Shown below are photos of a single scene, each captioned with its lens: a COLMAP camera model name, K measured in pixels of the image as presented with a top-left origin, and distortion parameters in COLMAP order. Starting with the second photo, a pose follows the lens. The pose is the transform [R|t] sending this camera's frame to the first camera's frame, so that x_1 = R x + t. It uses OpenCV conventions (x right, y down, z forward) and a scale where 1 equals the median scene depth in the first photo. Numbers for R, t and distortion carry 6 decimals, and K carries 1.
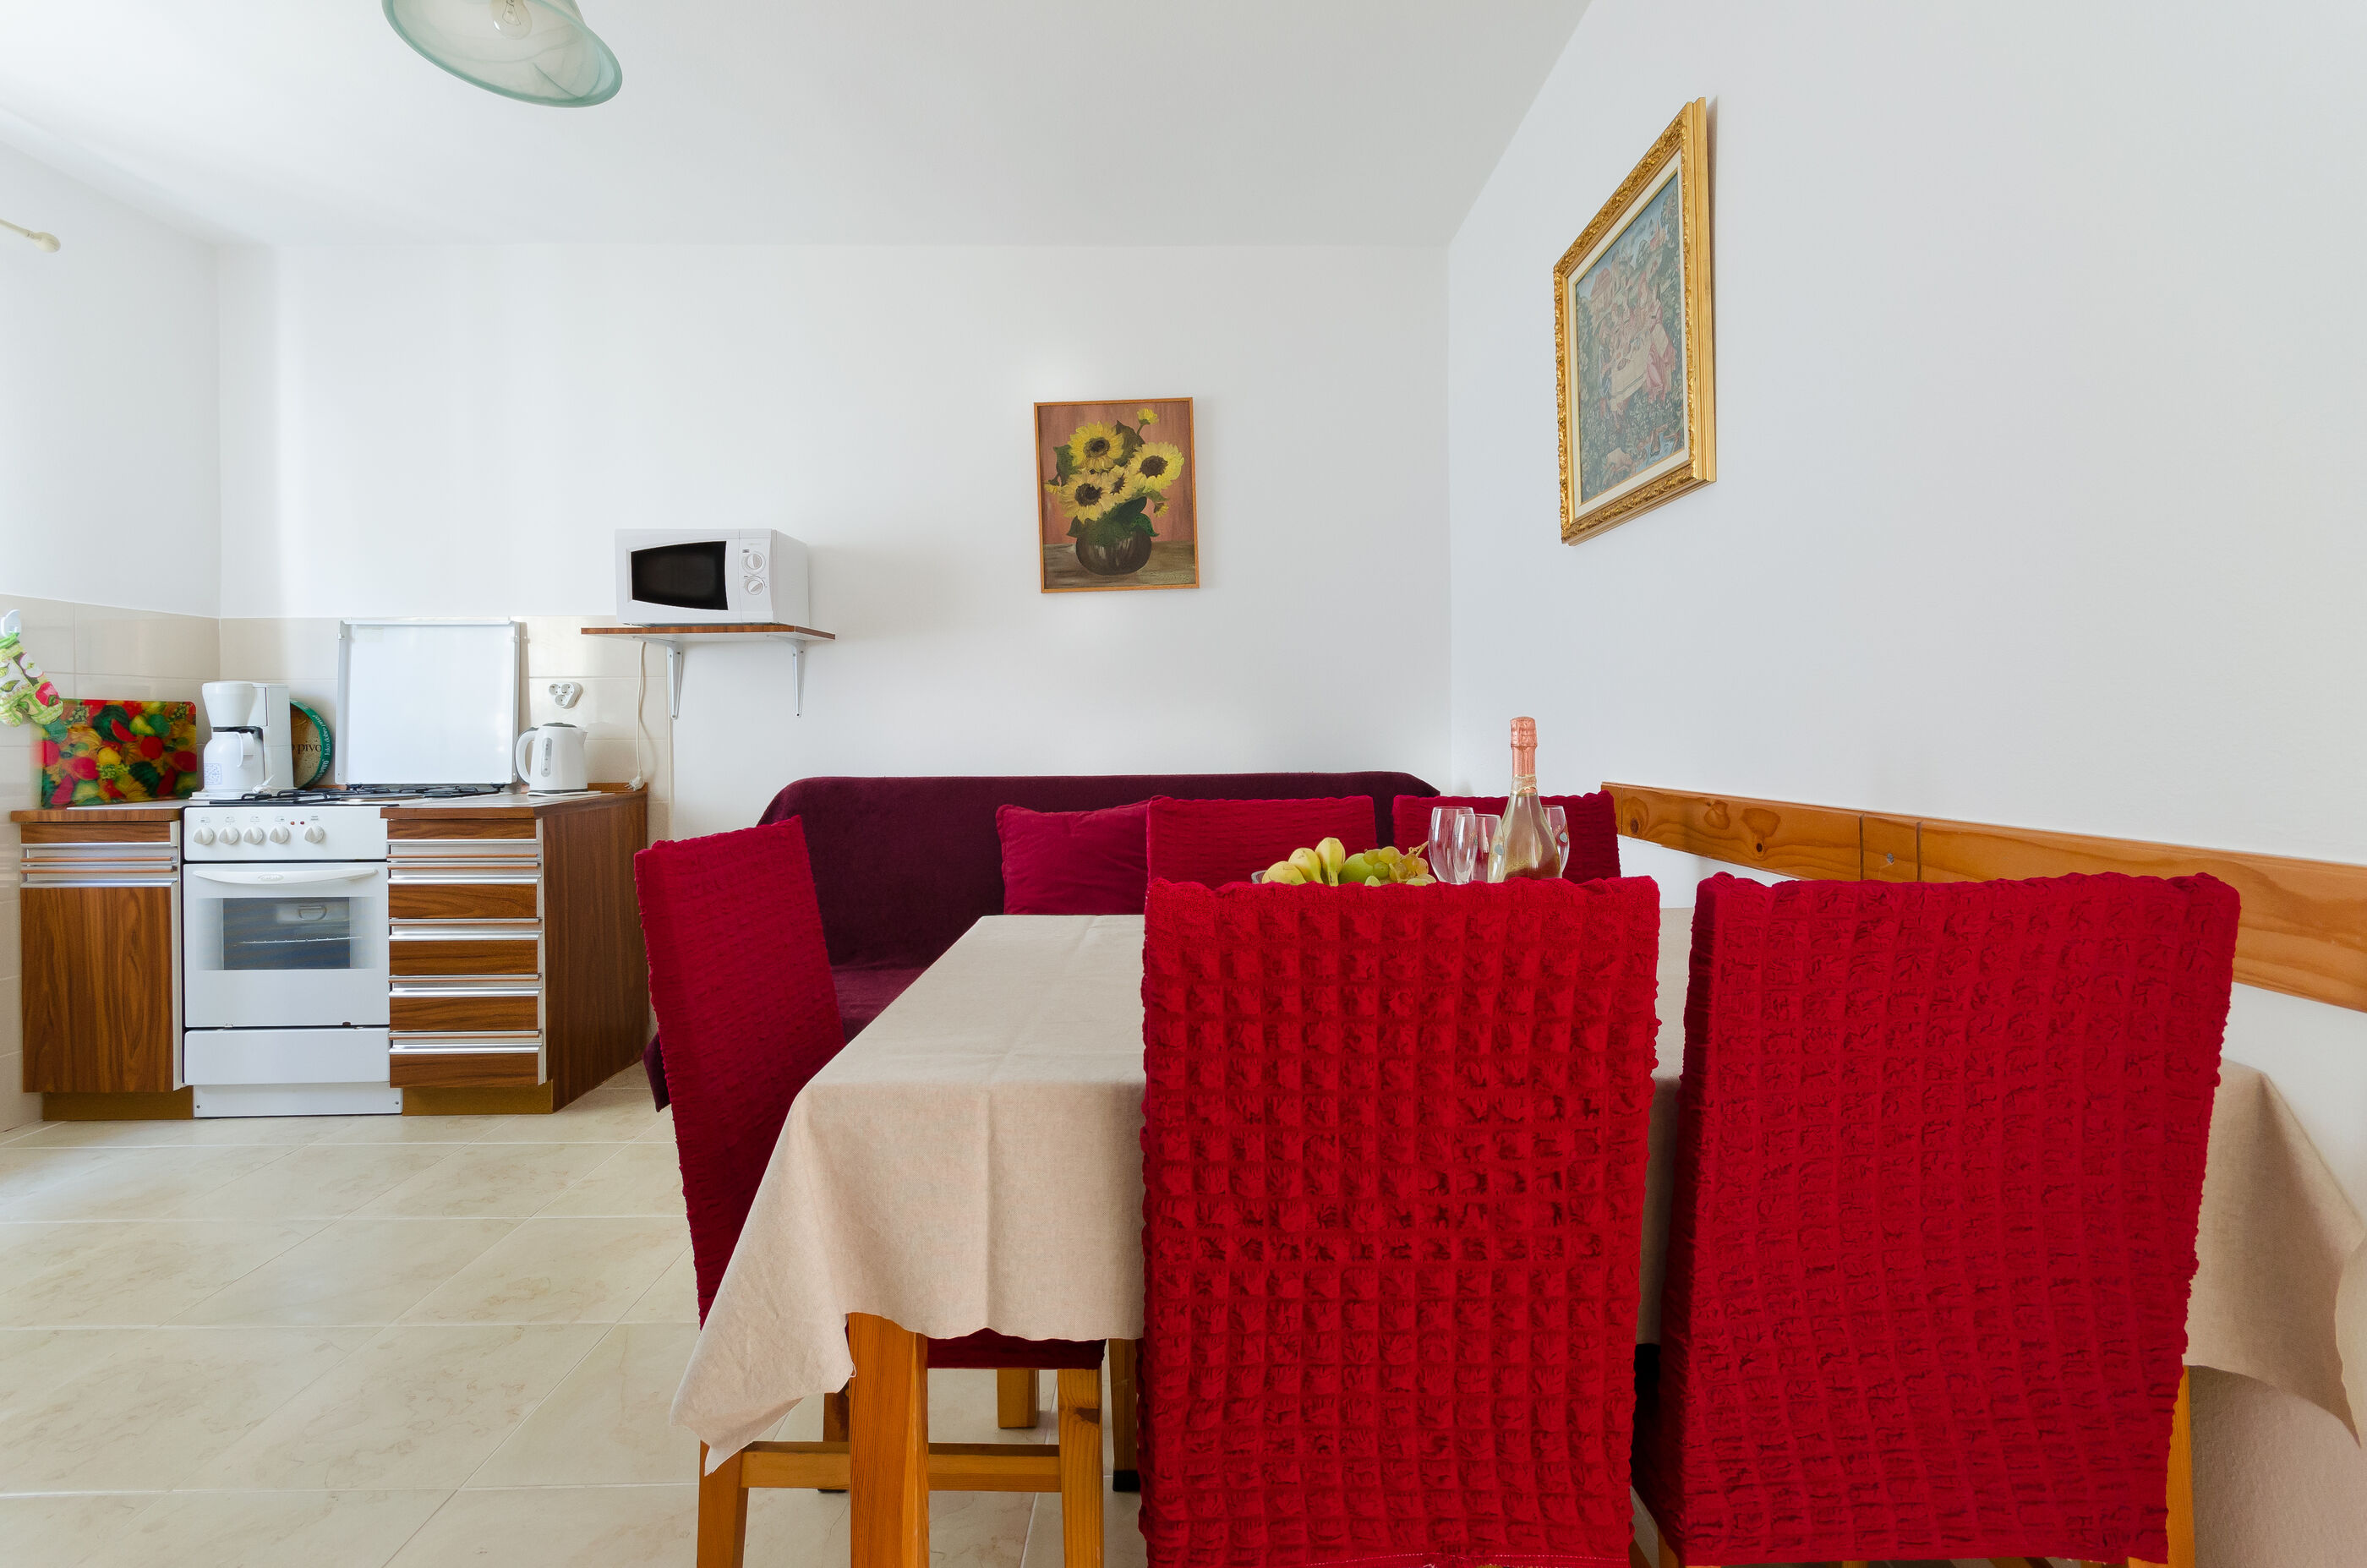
lens RADIAL K [[1059.9, 0, 1178.5], [0, 1059.9, 727.4], [0, 0, 1]] dist [0.013492, -0.000802]
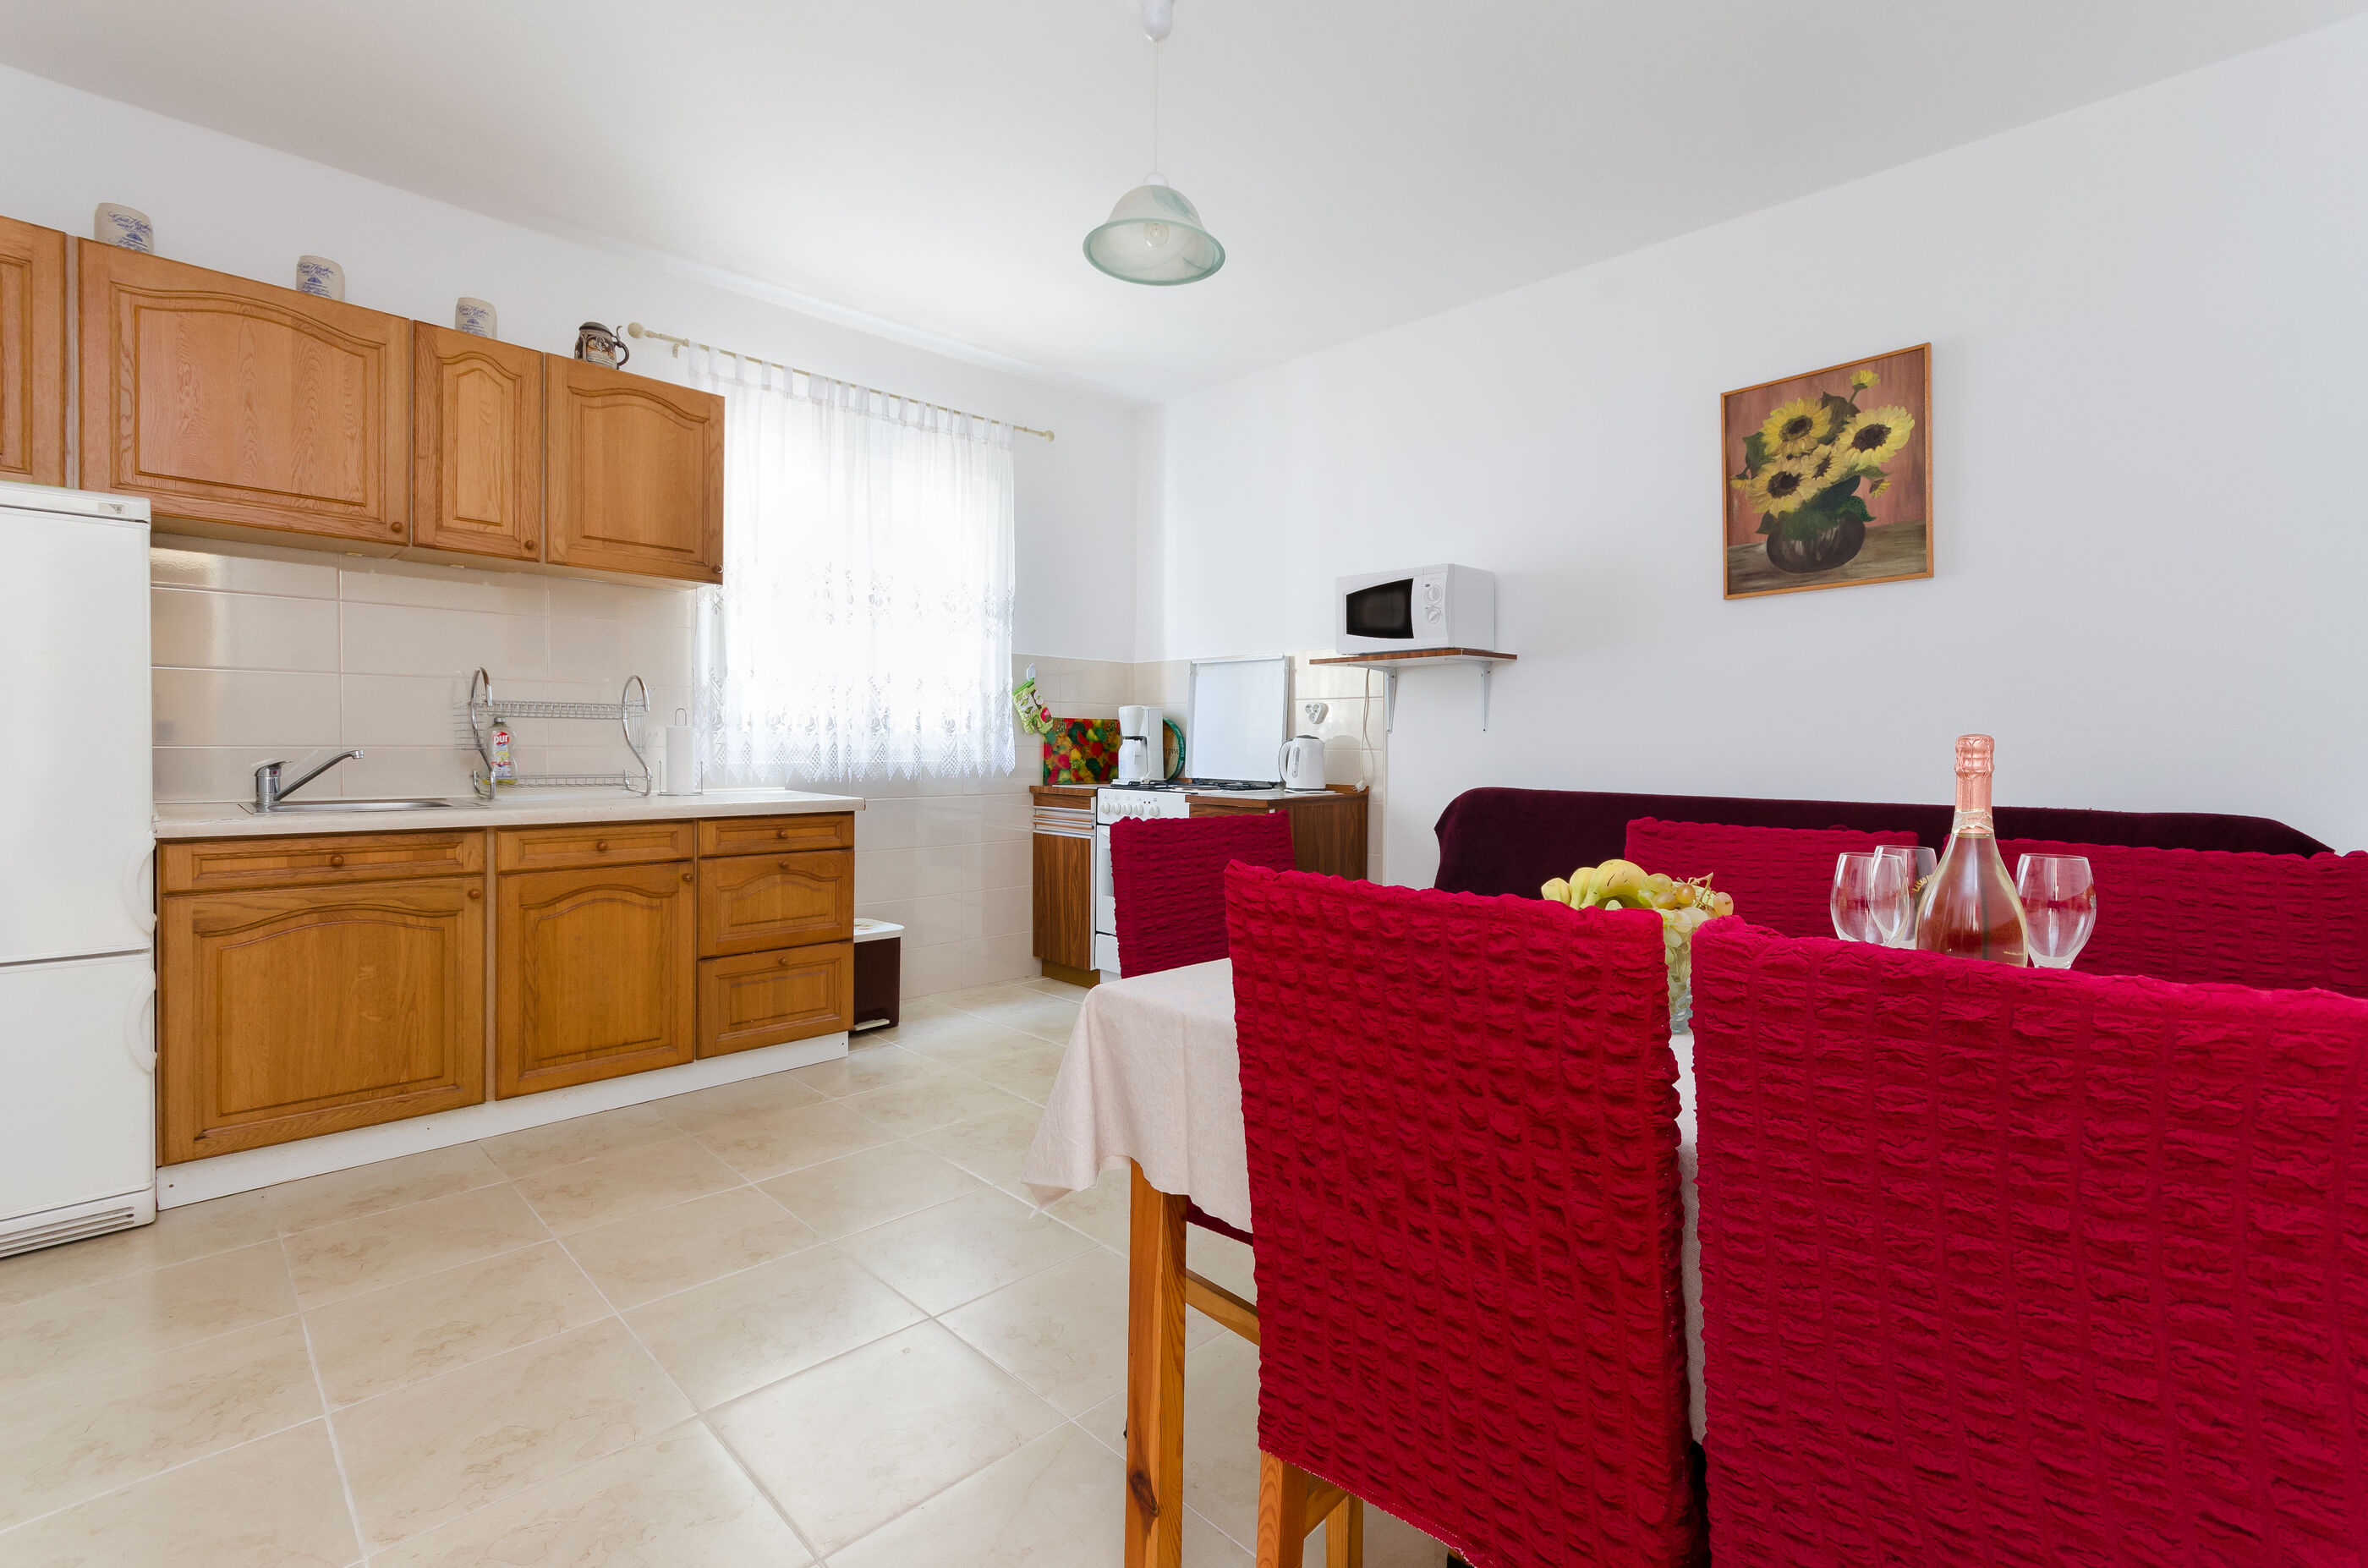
lens RADIAL K [[1060.4, 0, 1200.0], [0, 1060.4, 761.1], [0, 0, 1]] dist [0.013492, -0.000802]
pose [[0.711186, 0.026175, -0.702517, 0.220691], [-0.013798, 0.999634, 0.023278, -0.001411], [0.702869, -0.006862, 0.711286, 0.021782]]
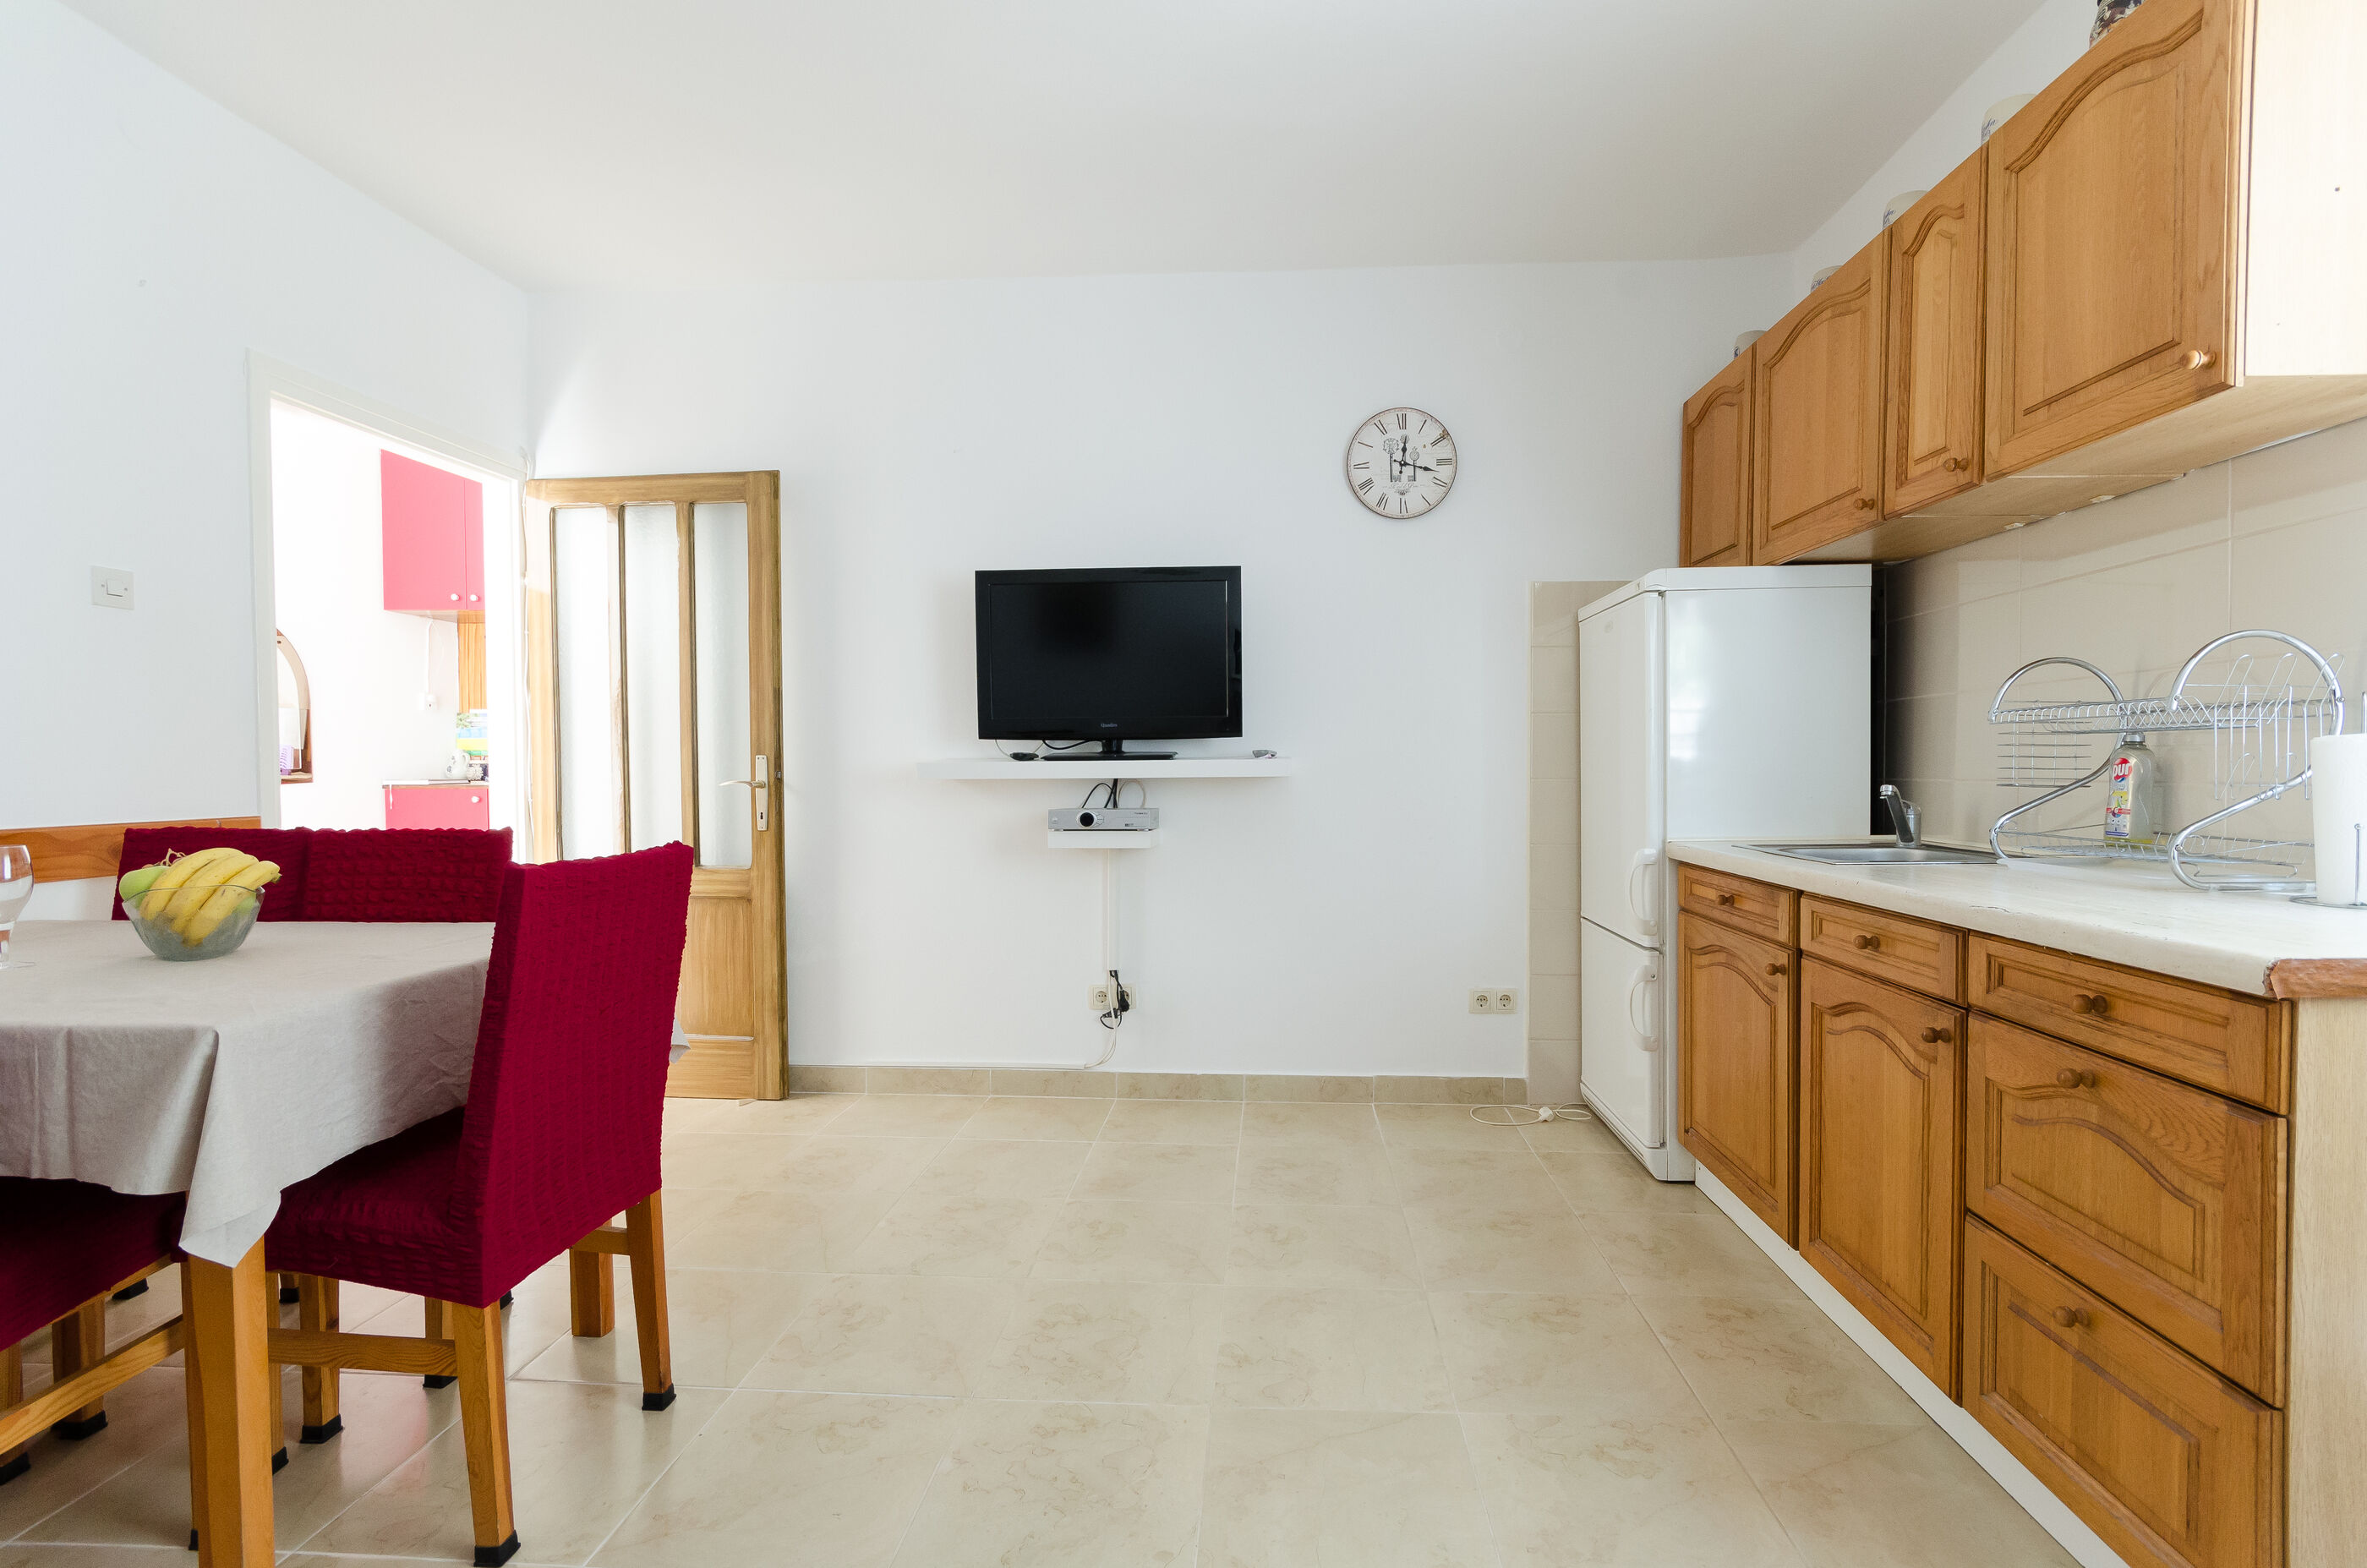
lens RADIAL K [[1059.9, 0, 1222.5], [0, 1059.9, 797.8], [0, 0, 1]] dist [0.013492, -0.000802]
pose [[-0.999261, 0.006213, 0.037930, -0.471800], [0.007266, 0.999590, 0.027699, 0.004789], [-0.037743, 0.027954, -0.998896, 0.894839]]
